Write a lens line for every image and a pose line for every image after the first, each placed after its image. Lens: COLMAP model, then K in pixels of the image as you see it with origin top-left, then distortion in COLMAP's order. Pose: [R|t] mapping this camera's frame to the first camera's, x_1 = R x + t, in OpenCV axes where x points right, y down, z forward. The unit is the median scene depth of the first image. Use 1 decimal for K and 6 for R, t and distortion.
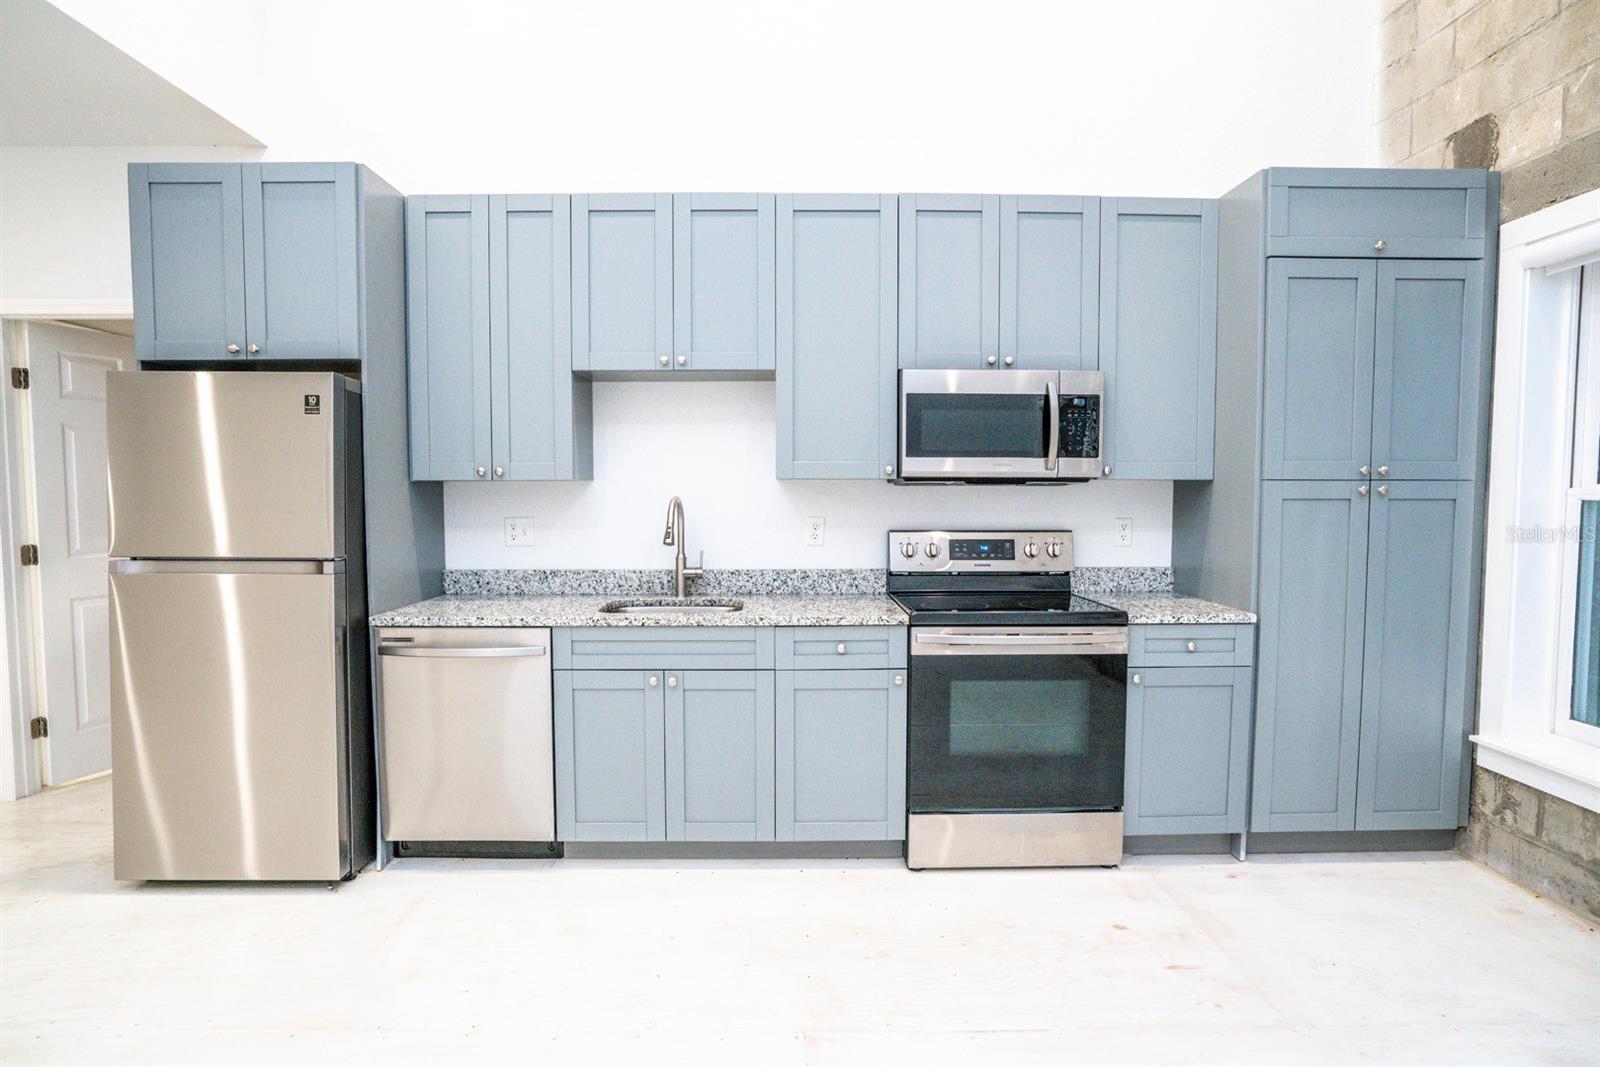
lens RADIAL K [[825.3, 0, 800.0], [0, 825.3, 533.5], [0, 0, 1]] dist [-0.062337, 0.031229]
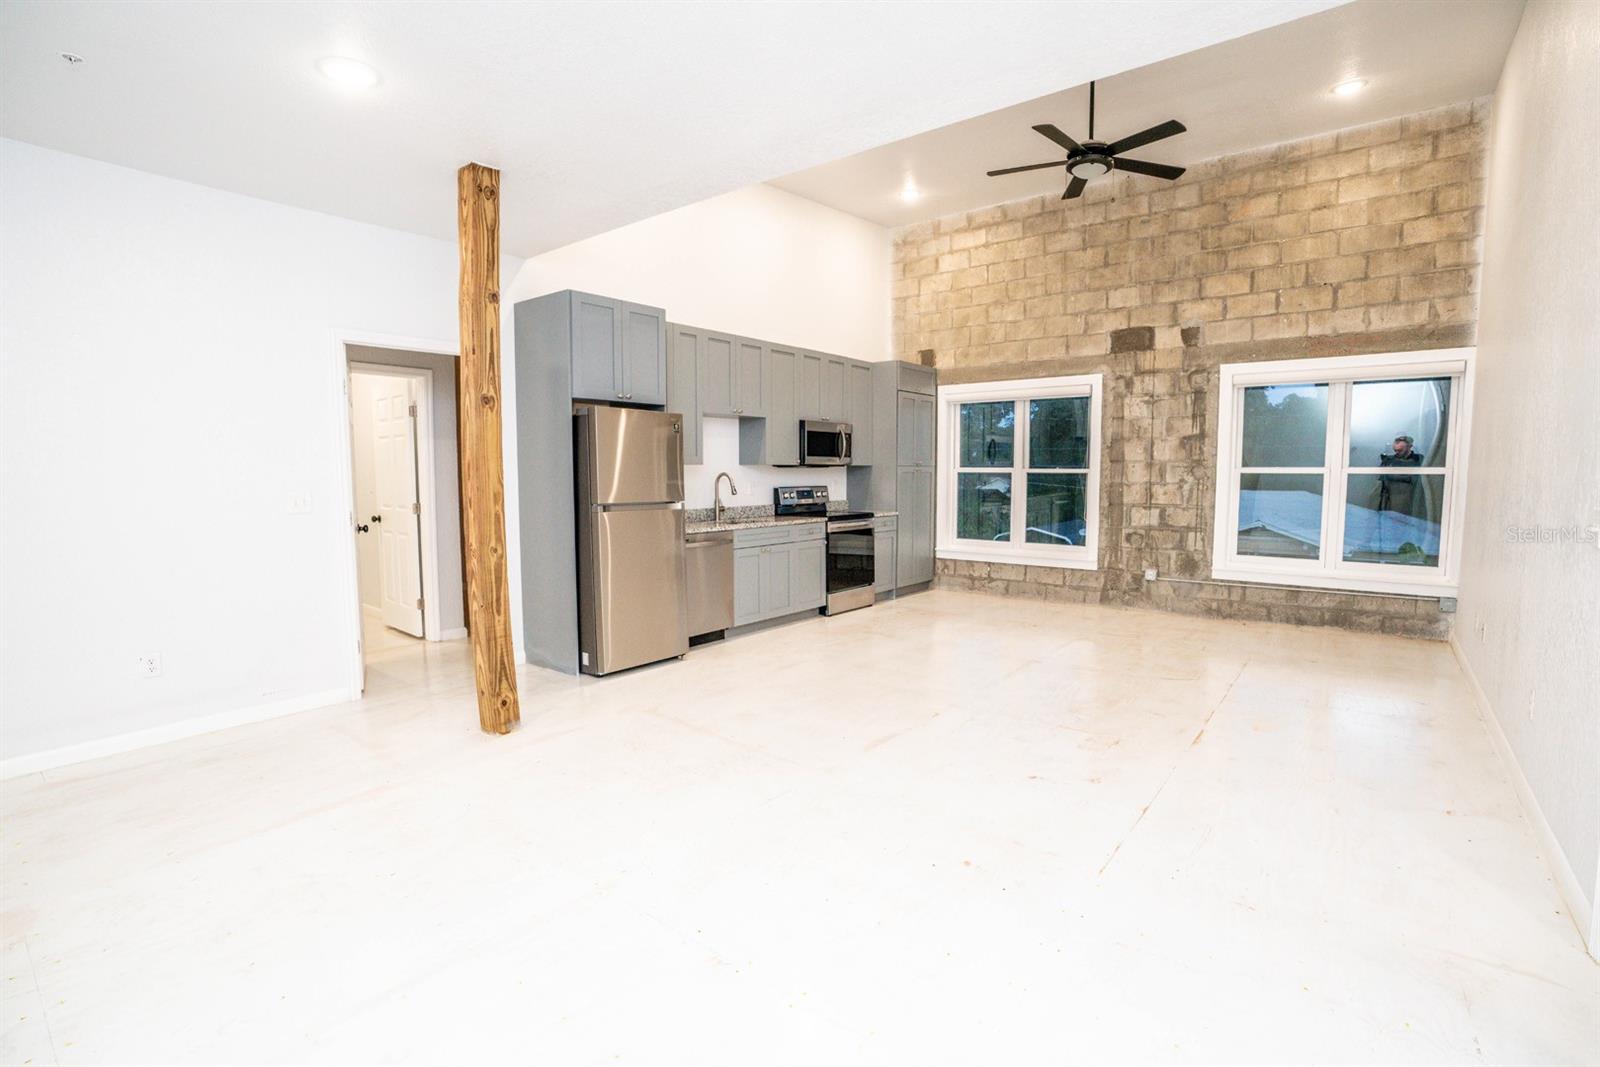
lens RADIAL K [[758.6, 0, 800.0], [0, 758.6, 533.5], [0, 0, 1]] dist [-0.043853, 0.001050]
pose [[0.629492, -0.064250, 0.774346, -1.699308], [0.042034, 0.997932, 0.048632, 0.027503], [-0.775869, 0.001935, 0.630891, -0.436121]]
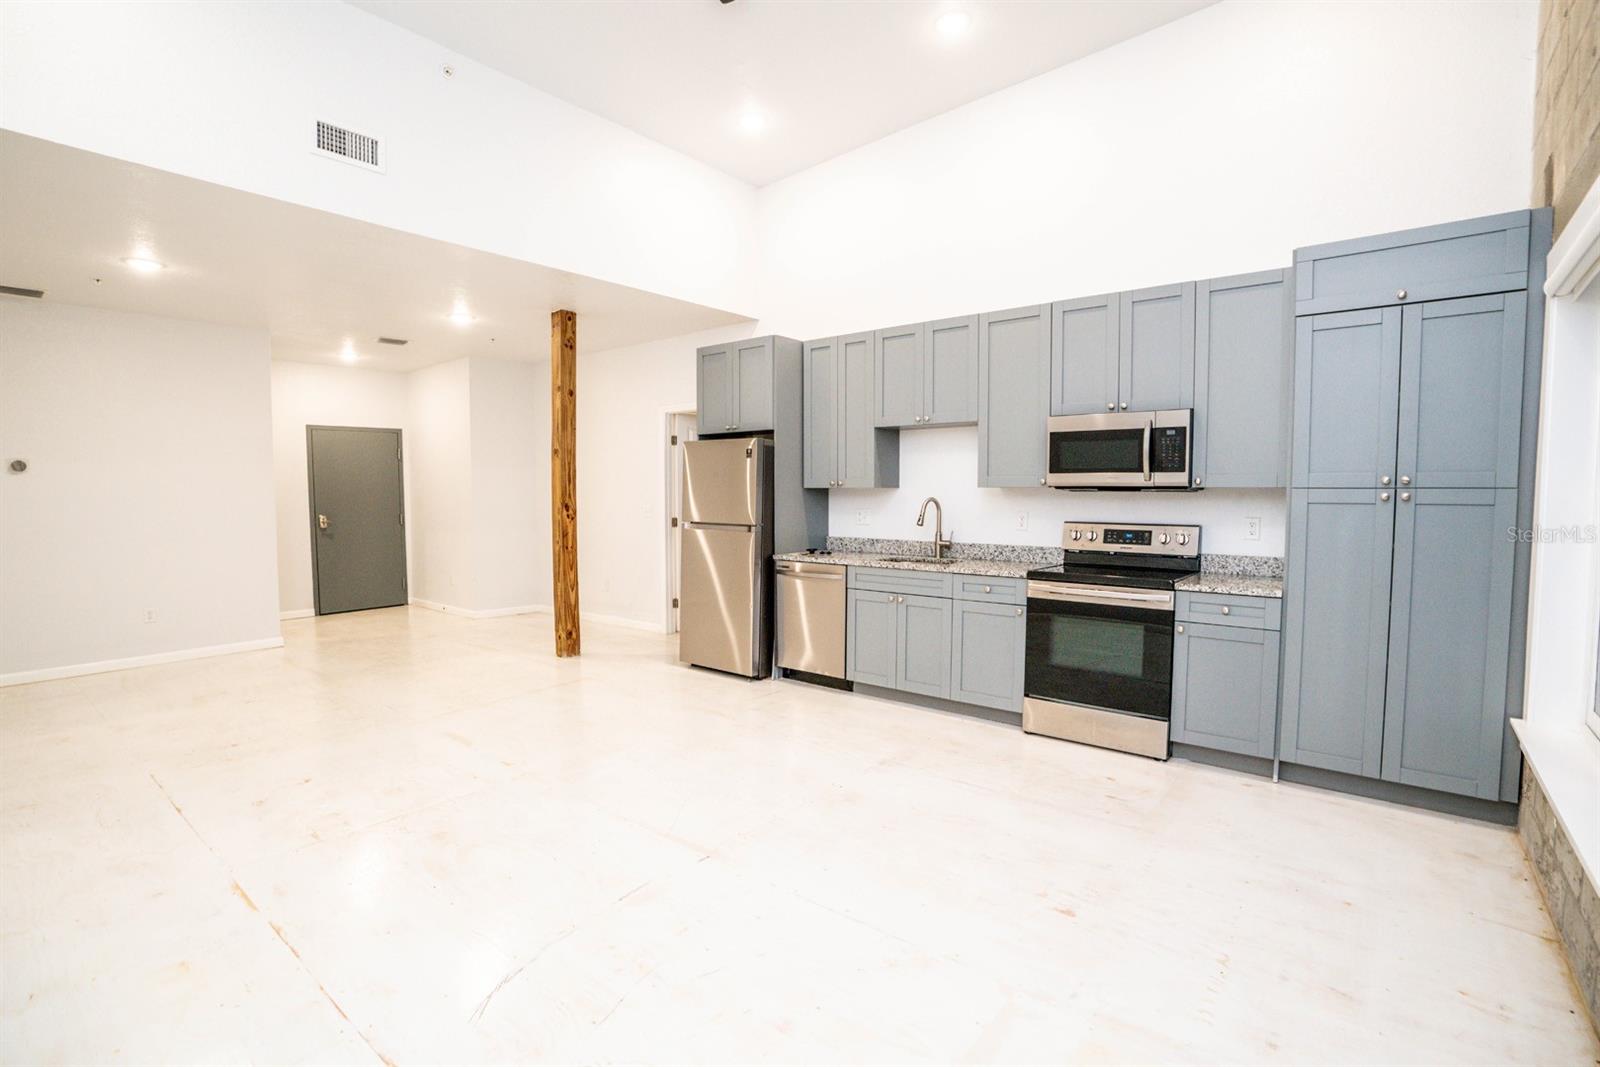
lens RADIAL K [[758.6, 0, 800.0], [0, 758.6, 533.5], [0, 0, 1]] dist [-0.043853, 0.001050]
pose [[0.765034, 0.037045, -0.642924, 0.697216], [-0.036926, 0.999225, 0.013636, 0.018727], [0.642931, 0.013309, 0.765809, -0.395113]]
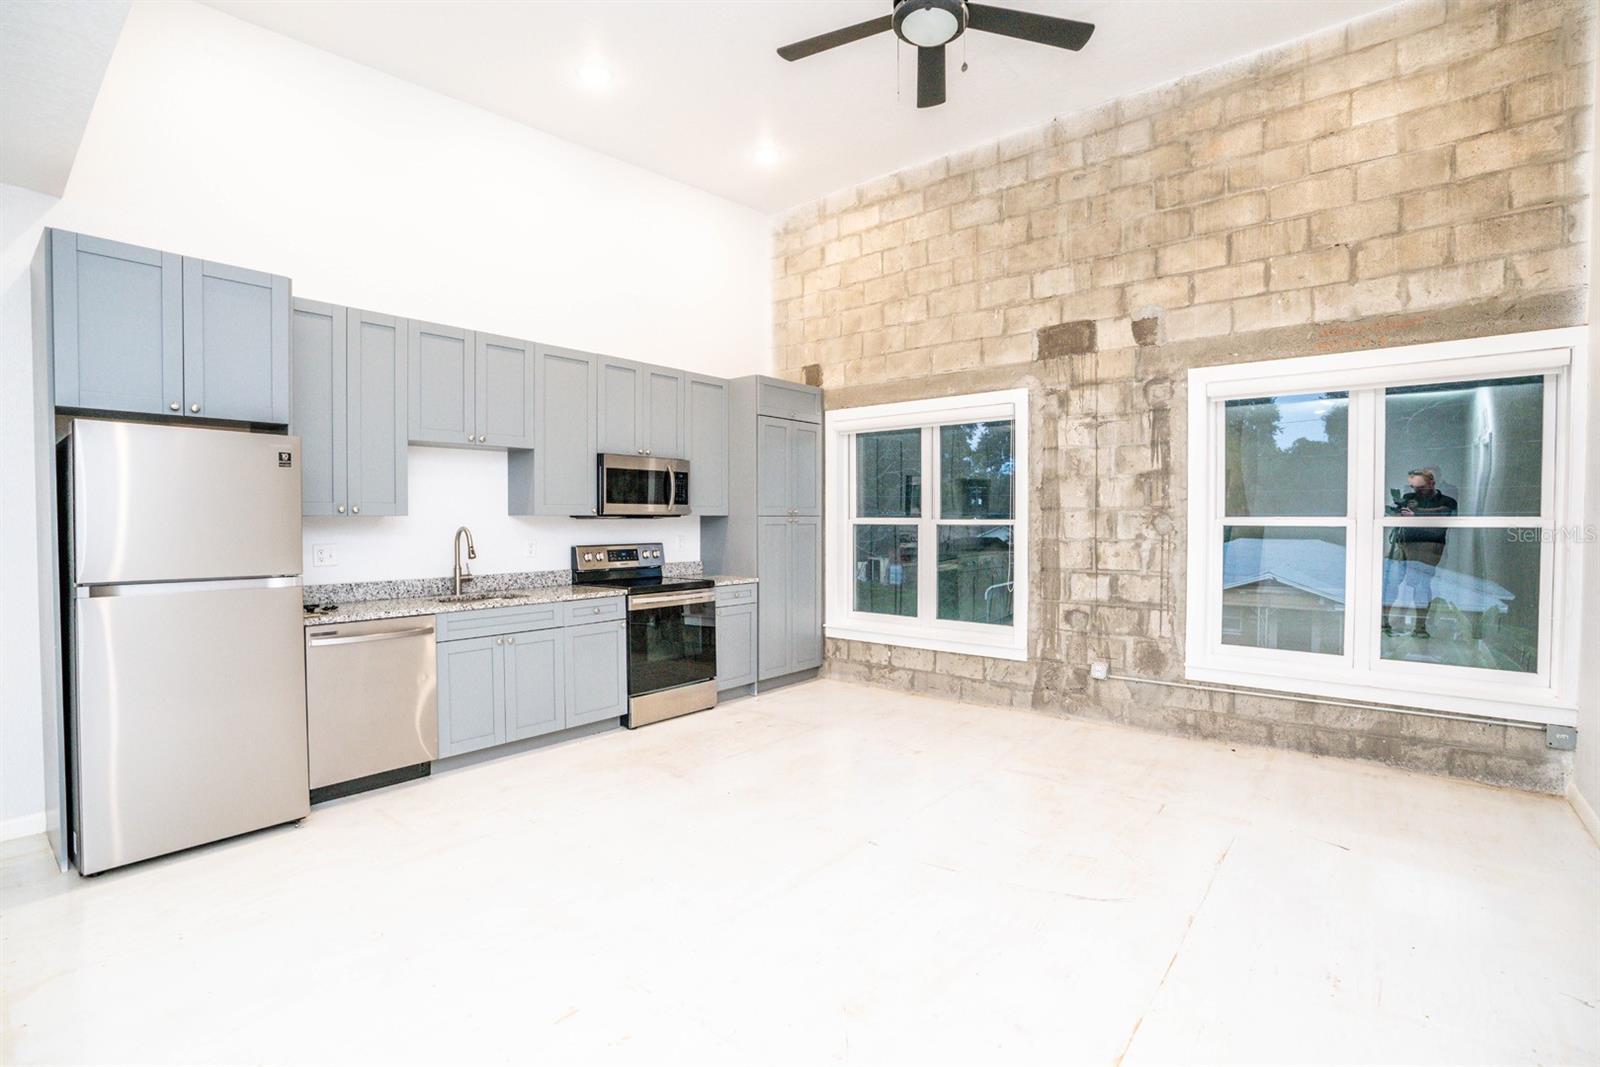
lens RADIAL K [[747.4, 0, 800.0], [0, 747.4, 533.5], [0, 0, 1]] dist [-0.051562, 0.010814]
pose [[0.646415, -0.016542, 0.762807, -0.842110], [0.042100, 0.999015, -0.014011, 0.012699], [-0.761824, 0.041171, 0.646475, -0.363439]]
